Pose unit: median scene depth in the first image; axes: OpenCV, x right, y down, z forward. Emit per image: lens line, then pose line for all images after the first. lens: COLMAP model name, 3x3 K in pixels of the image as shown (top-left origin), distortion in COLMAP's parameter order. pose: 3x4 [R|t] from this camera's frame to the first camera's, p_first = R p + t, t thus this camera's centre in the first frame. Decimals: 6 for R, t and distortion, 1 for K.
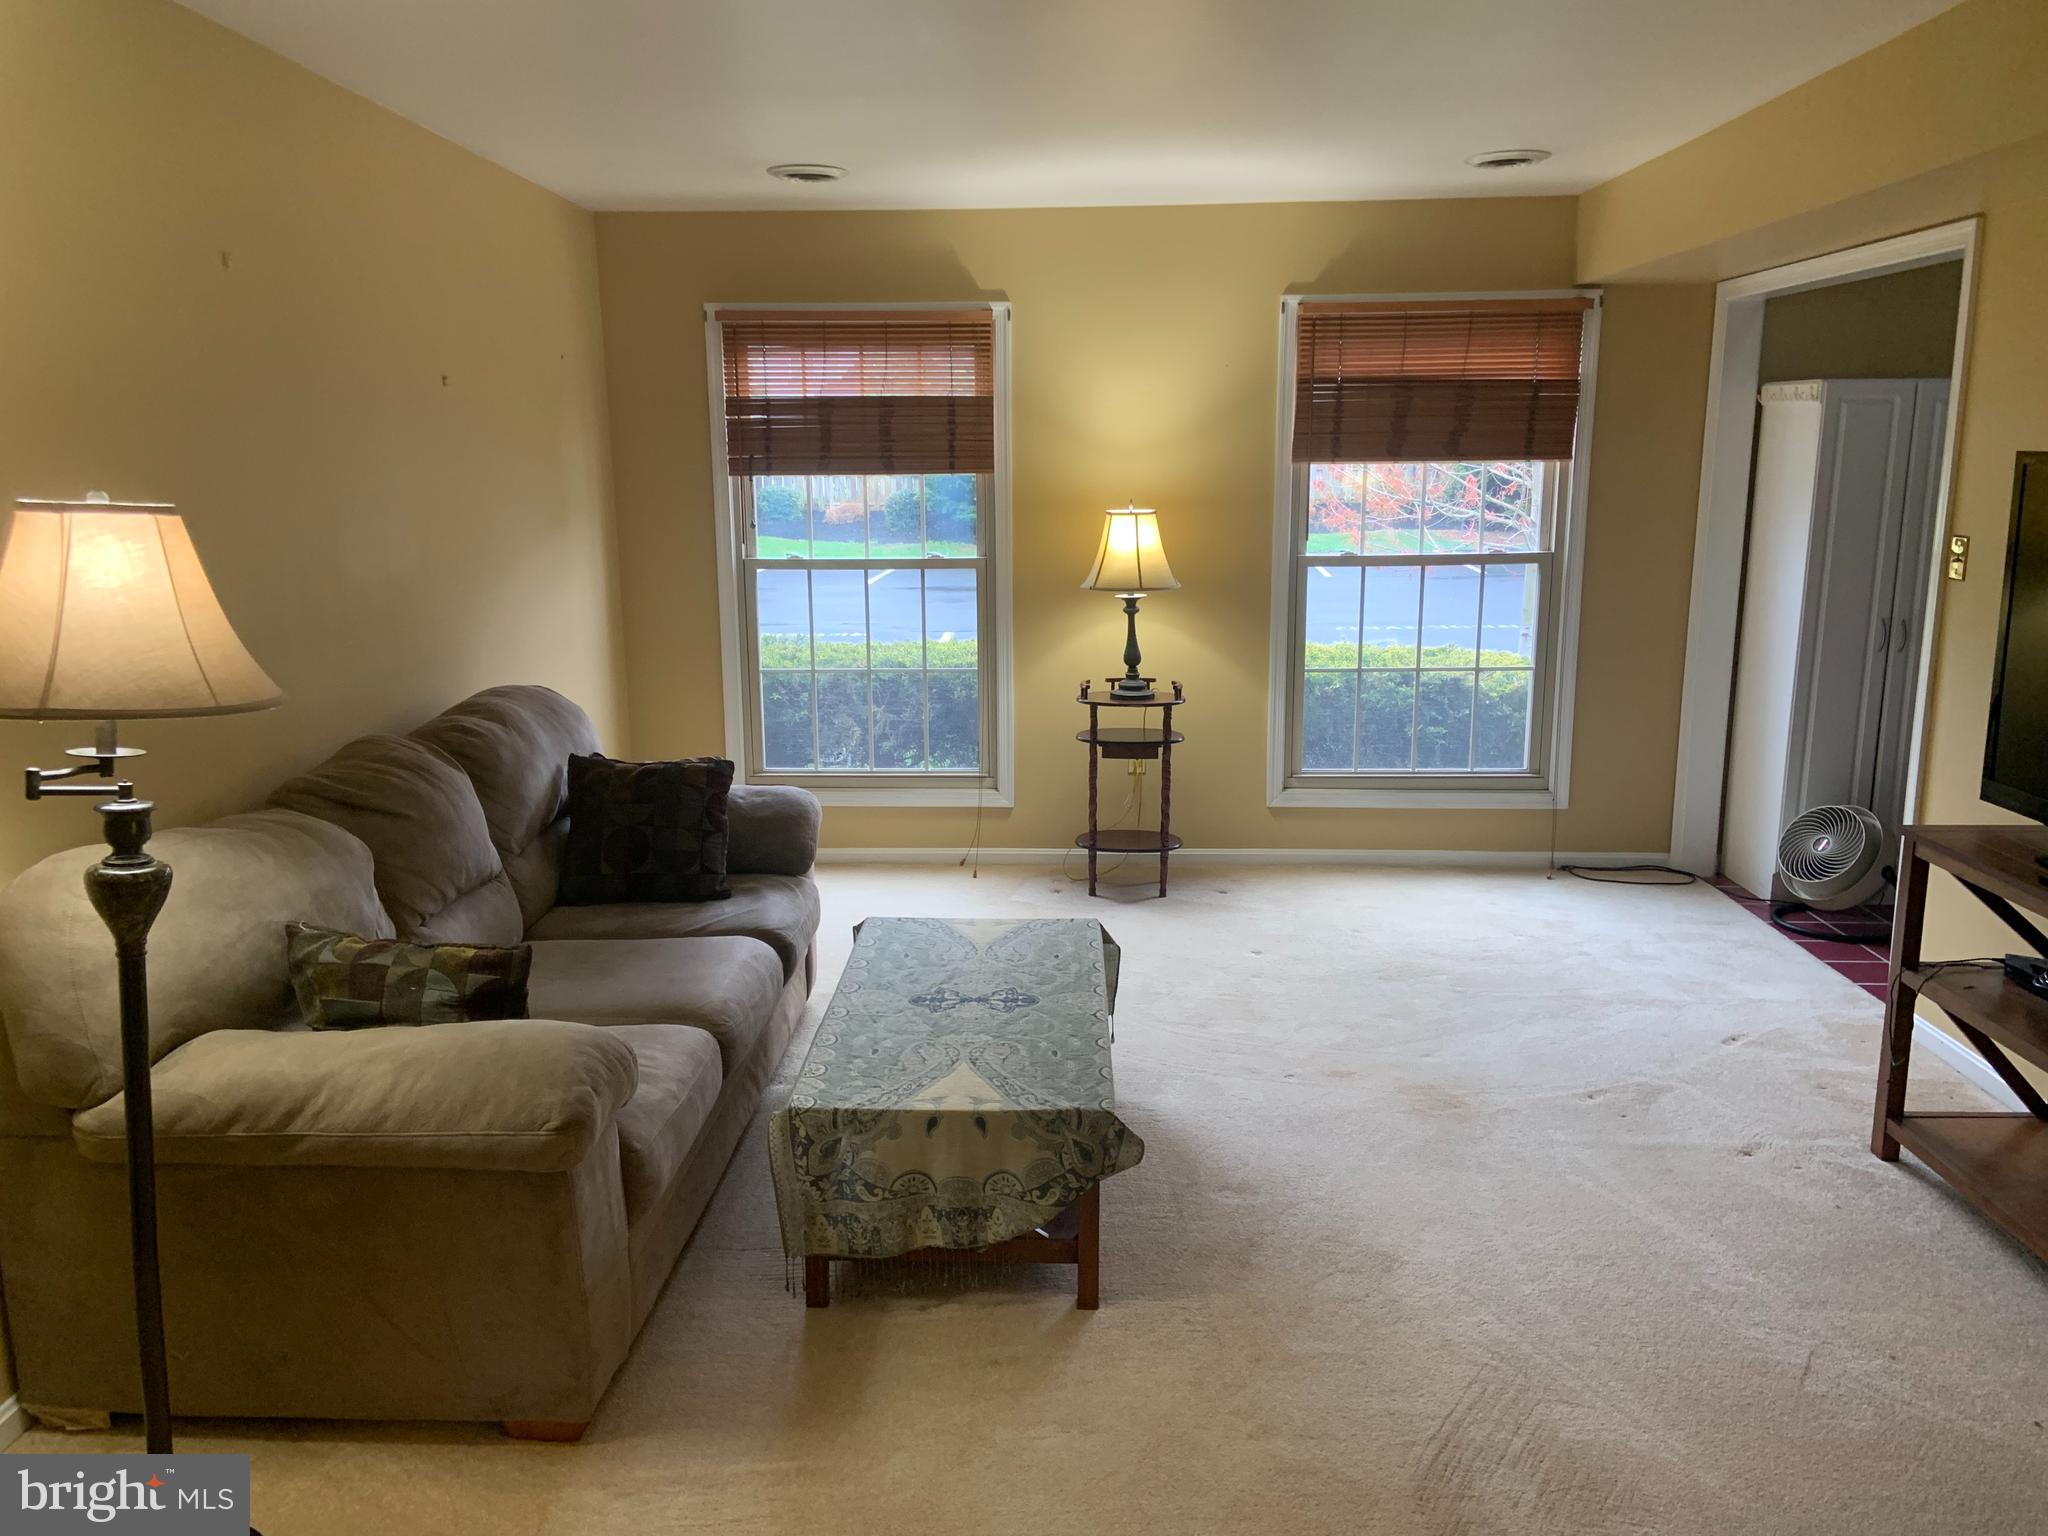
lens RADIAL K [[1550.7, 0, 1022.0], [0, 1550.7, 775.1], [0, 0, 1]] dist [0.118194, -0.135764]
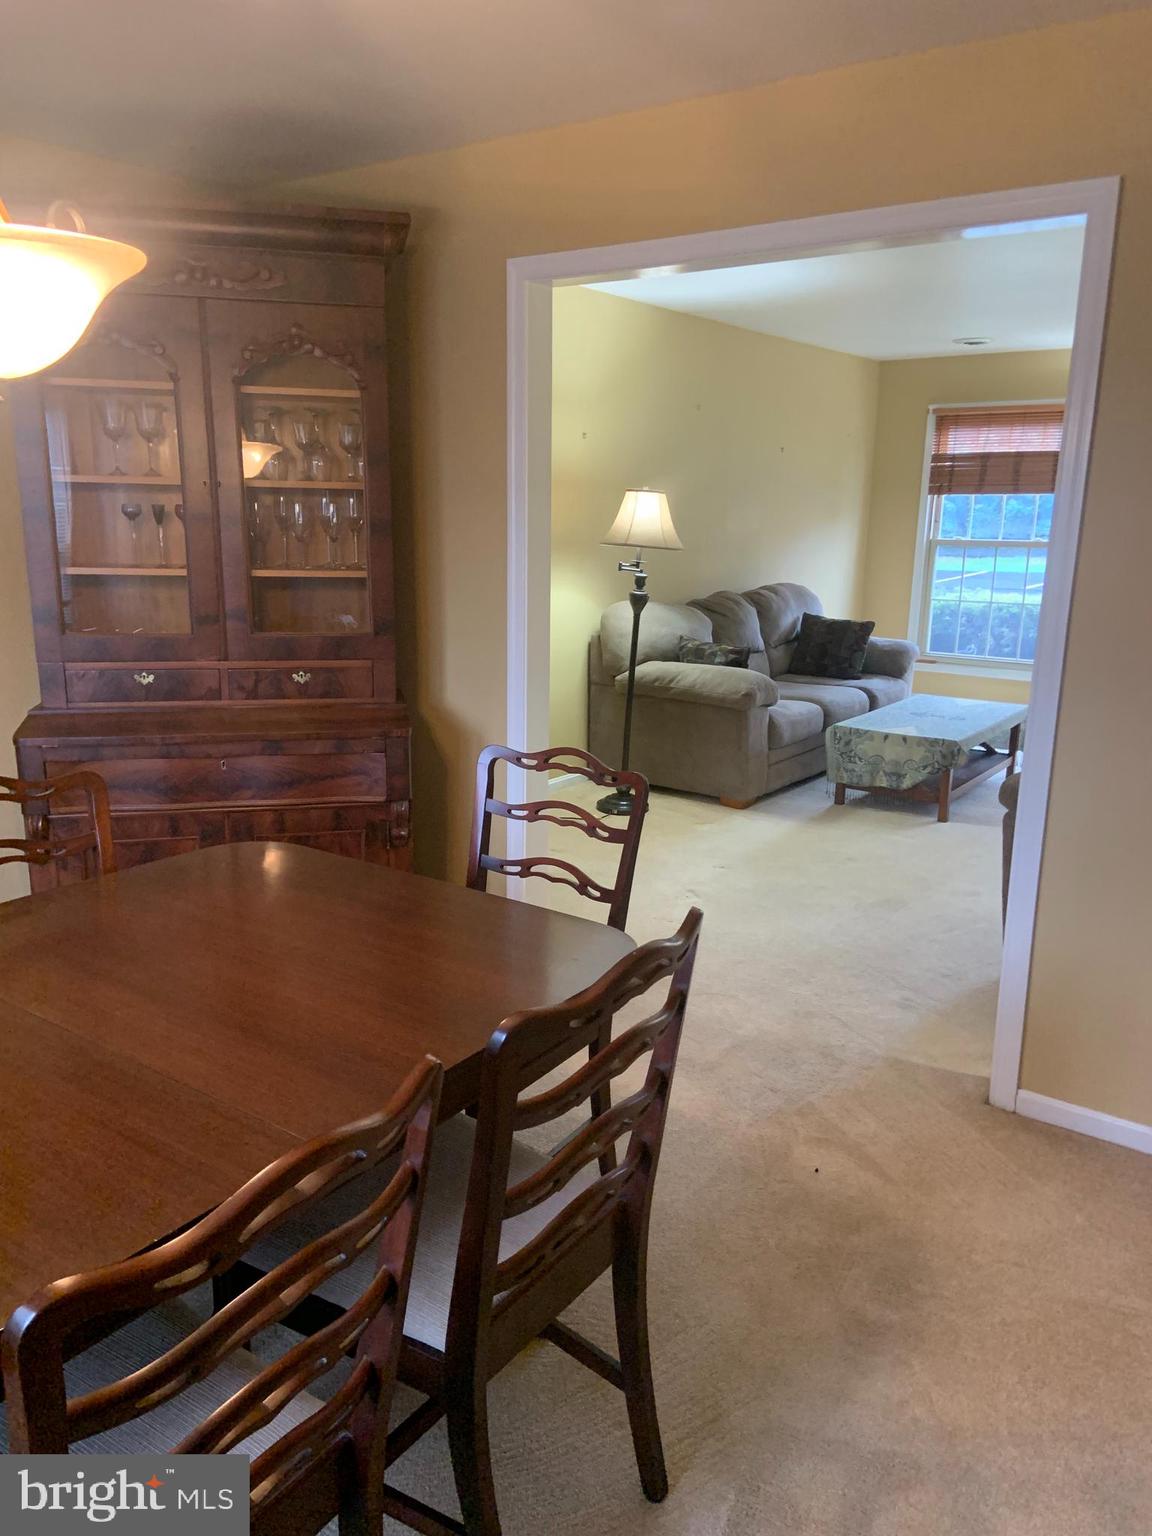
lens RADIAL K [[1163.0, 0, 573.3], [0, 1163.0, 775.7], [0, 0, 1]] dist [0.118194, -0.135764]
pose [[0.833904, 0.146122, -0.532214, 0.552812], [-0.129359, 0.989201, 0.068904, 0.216916], [0.536535, 0.011387, 0.843801, -0.925935]]
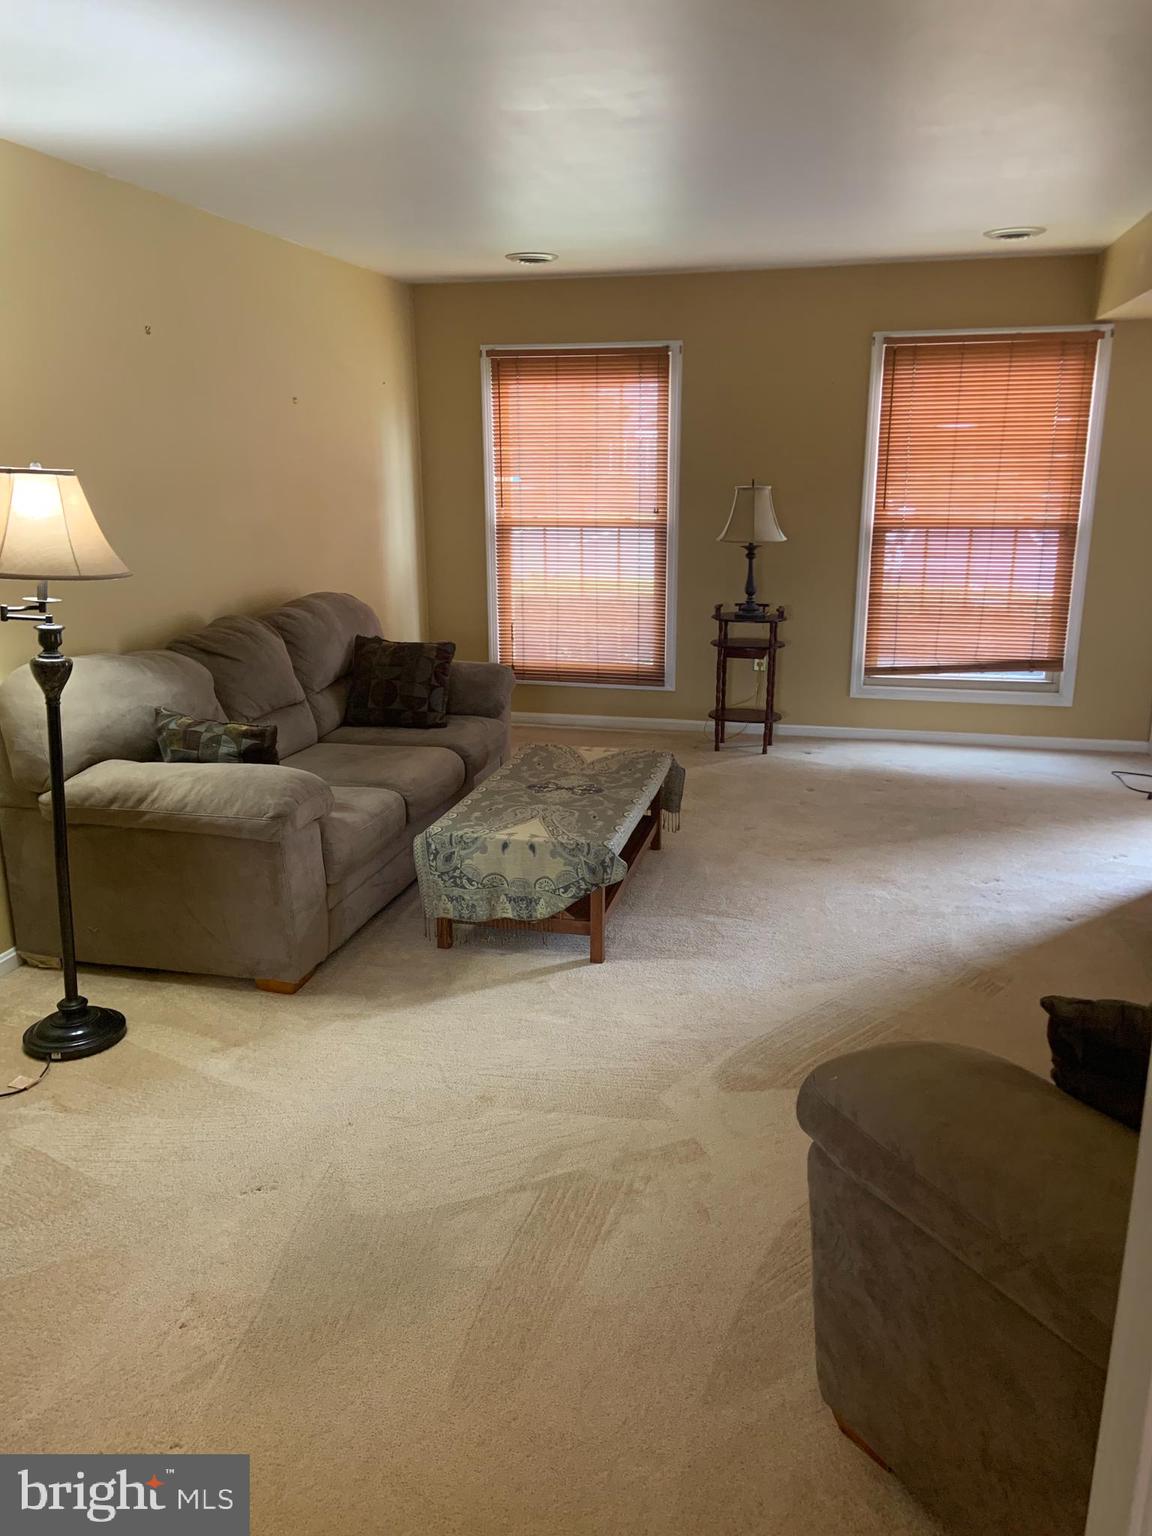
lens RADIAL K [[1163.0, 0, 588.8], [0, 1163.0, 766.9], [0, 0, 1]] dist [0.118194, -0.135764]
pose [[0.981550, 0.052221, -0.183935, 0.259473], [-0.040602, 0.996968, 0.066380, 0.047698], [0.186844, -0.057687, 0.980694, -0.226664]]
